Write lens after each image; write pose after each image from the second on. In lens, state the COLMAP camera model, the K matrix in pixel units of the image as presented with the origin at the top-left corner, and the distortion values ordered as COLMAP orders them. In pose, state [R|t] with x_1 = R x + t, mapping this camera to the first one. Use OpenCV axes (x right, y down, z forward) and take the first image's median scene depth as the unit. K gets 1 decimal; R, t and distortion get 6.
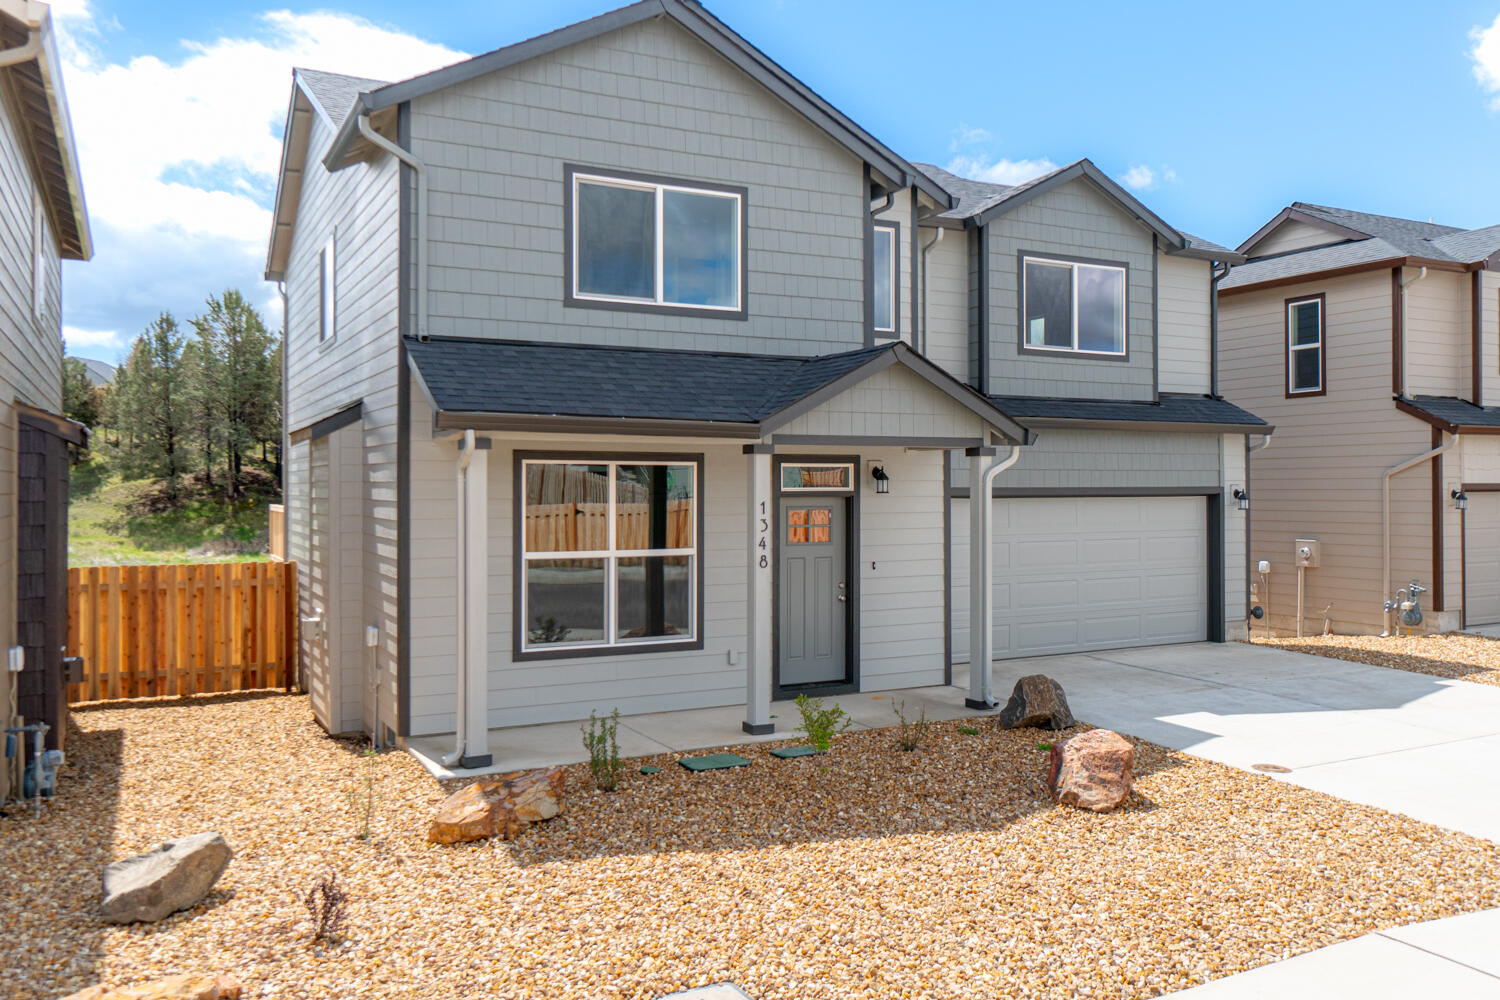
lens RADIAL K [[1175.8, 0, 745.6], [0, 1175.8, 470.3], [0, 0, 1]] dist [-0.008046, 0.000944]
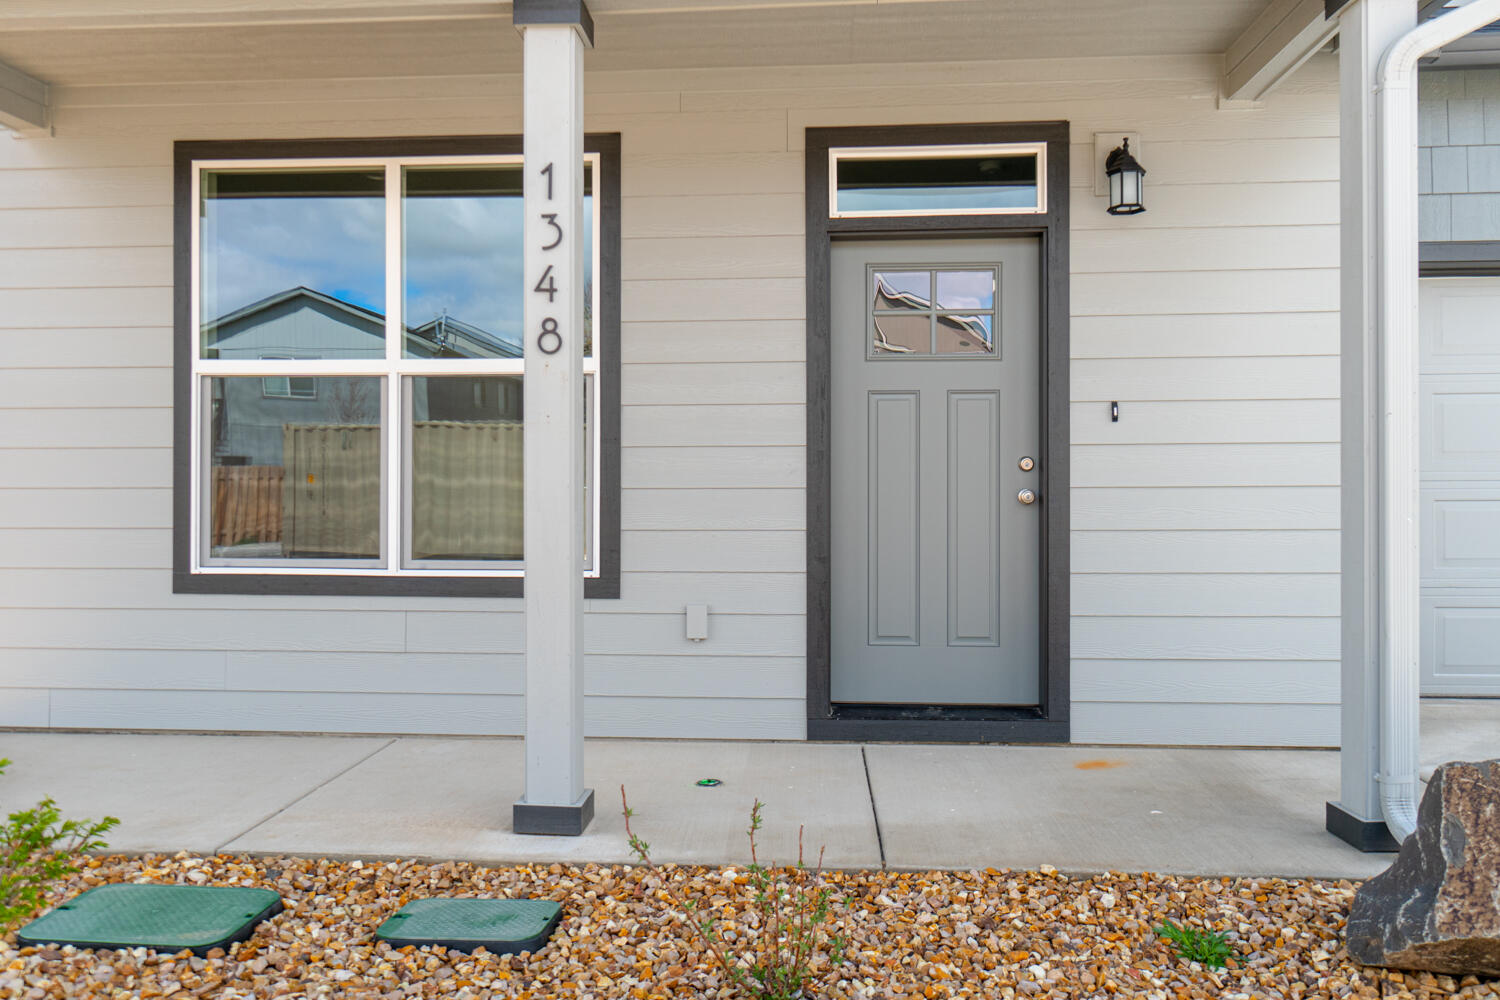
lens RADIAL K [[1175.8, 0, 745.6], [0, 1175.8, 470.3], [0, 0, 1]] dist [-0.008046, 0.000944]
pose [[0.851452, -0.003795, -0.524419, 0.207283], [0.007683, 0.999957, 0.005237, 0.097594], [0.524377, -0.008488, 0.851444, 0.620543]]
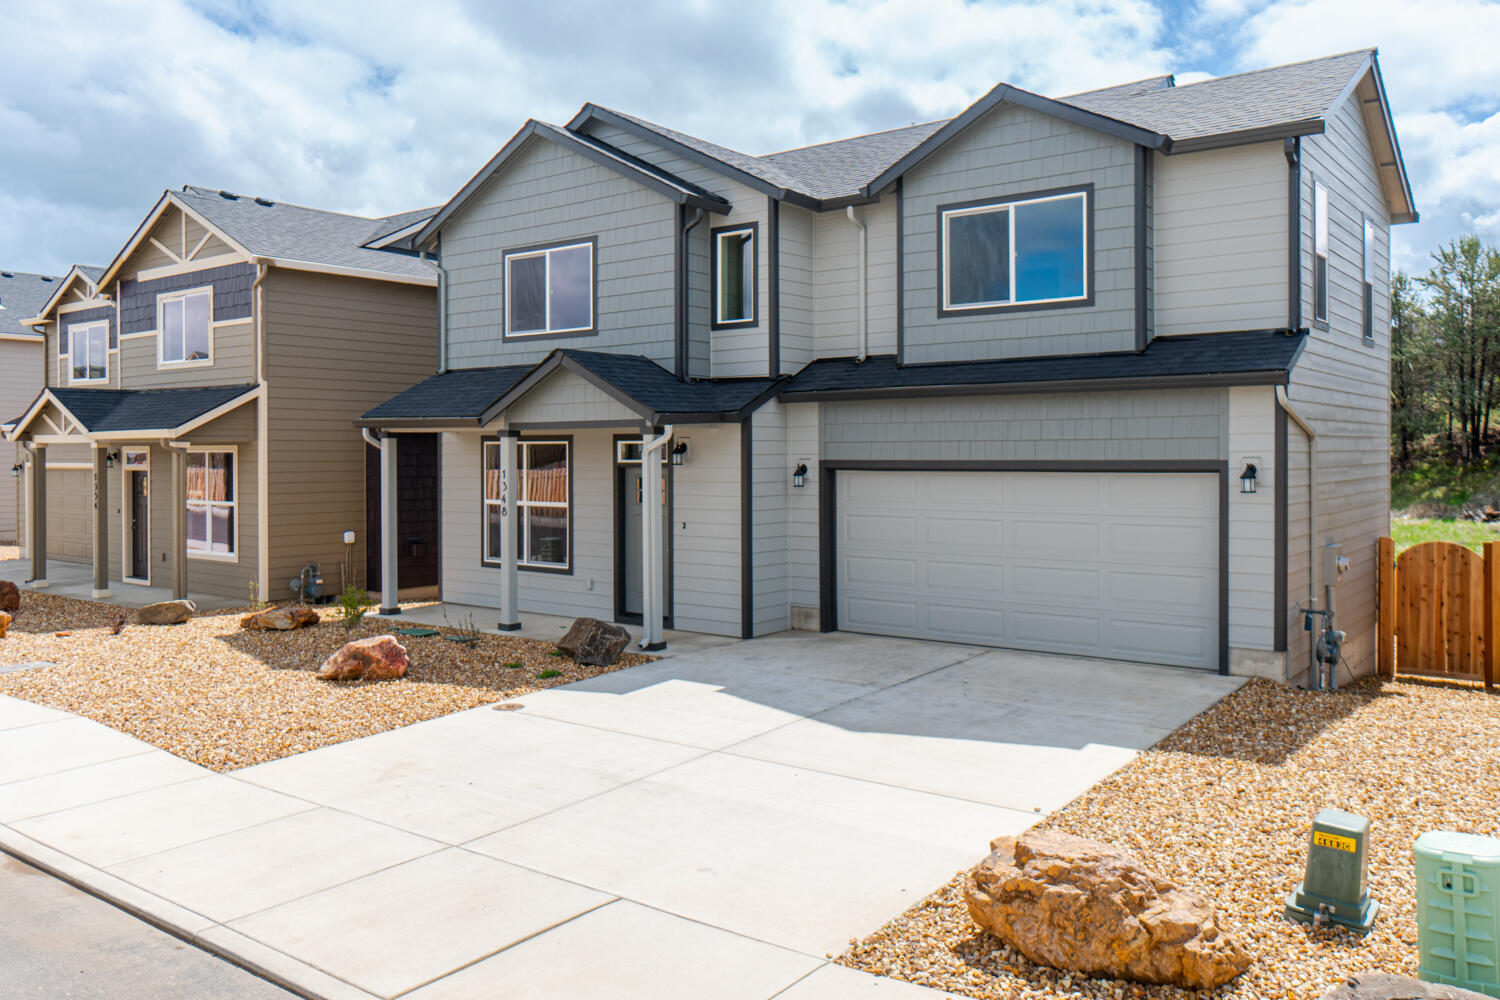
lens RADIAL K [[1175.8, 0, 745.6], [0, 1175.8, 470.3], [0, 0, 1]] dist [-0.008046, 0.000944]
pose [[0.429739, 0.013247, -0.902856, 1.222840], [0.018358, 0.999558, 0.023404, -0.002653], [0.902767, -0.026632, 0.429305, 0.547762]]
